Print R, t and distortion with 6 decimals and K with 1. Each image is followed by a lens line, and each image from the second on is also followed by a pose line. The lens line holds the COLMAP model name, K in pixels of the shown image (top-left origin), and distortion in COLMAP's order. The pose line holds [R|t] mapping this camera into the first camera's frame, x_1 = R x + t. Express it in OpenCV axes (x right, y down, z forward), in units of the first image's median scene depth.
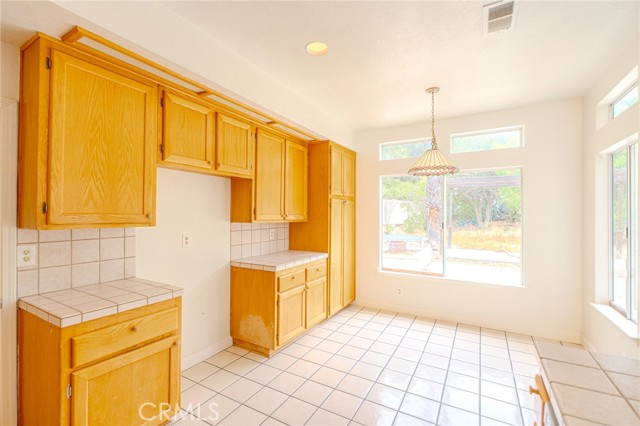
lens RADIAL K [[280.3, 0, 319.1], [0, 280.3, 210.9], [0, 0, 1]] dist [-0.000343, -0.000290]
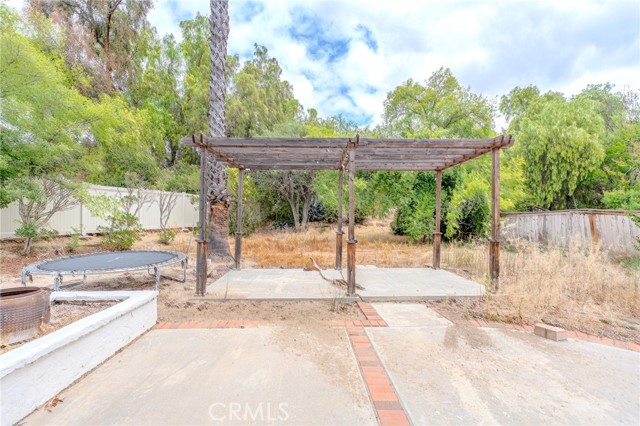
lens RADIAL K [[281.5, 0, 318.2], [0, 281.5, 213.6], [0, 0, 1]] dist [-0.000457, -0.000290]
pose [[0.847647, 0.003376, 0.530550, 0.176872], [-0.004970, 0.999986, 0.001578, 0.008798], [-0.530537, -0.003975, 0.847652, 0.240437]]
